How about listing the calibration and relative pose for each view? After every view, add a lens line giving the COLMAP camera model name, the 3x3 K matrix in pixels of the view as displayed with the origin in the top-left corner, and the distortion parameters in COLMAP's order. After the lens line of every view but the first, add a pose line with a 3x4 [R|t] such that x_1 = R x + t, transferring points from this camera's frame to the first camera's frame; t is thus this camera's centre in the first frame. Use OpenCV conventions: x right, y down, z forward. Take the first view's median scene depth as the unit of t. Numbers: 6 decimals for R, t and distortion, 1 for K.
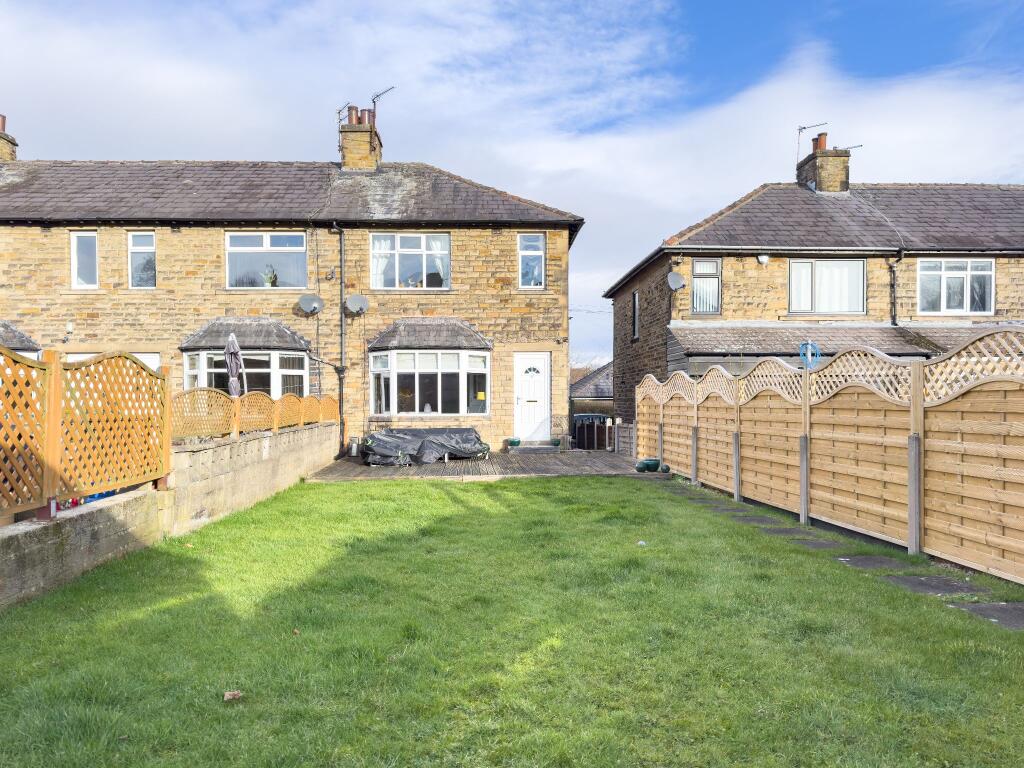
lens RADIAL K [[774.0, 0, 512.0], [0, 774.0, 384.0], [0, 0, 1]] dist [0.002463, -0.003499]
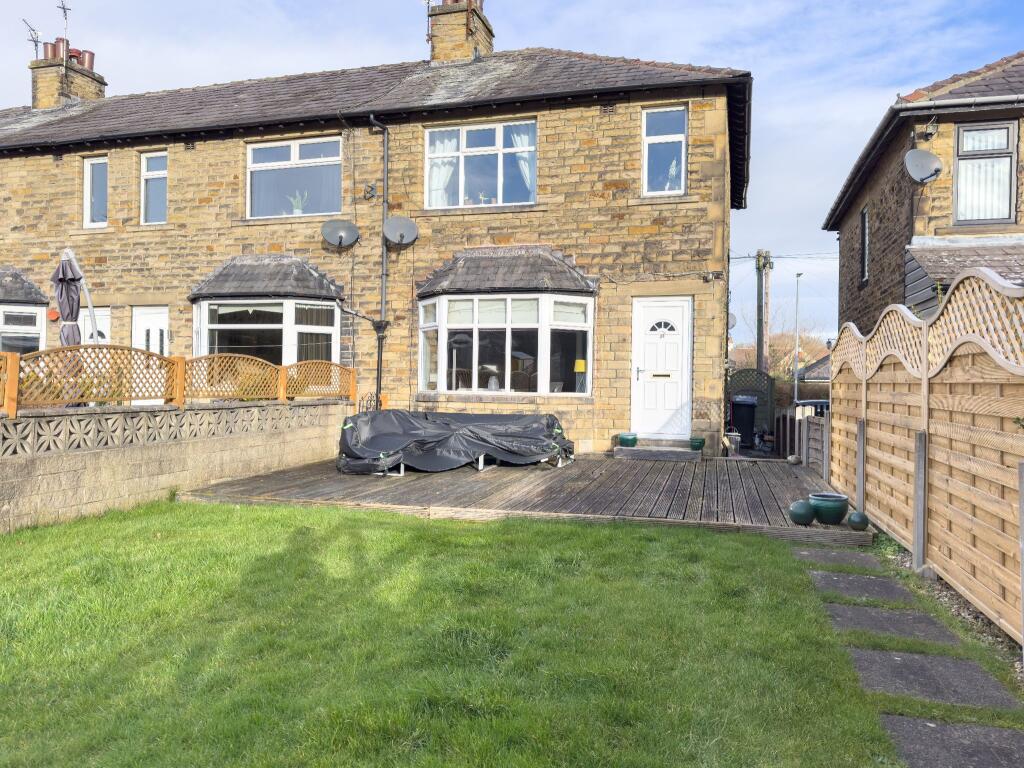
lens RADIAL K [[750.7, 0, 510.8], [0, 750.7, 362.6], [0, 0, 1]] dist [-0.004655, -0.009045]
pose [[0.940039, 0.009170, -0.340944, 0.121350], [-0.011376, 0.999925, -0.004472, 0.016351], [0.340877, 0.008082, 0.940073, 0.402471]]
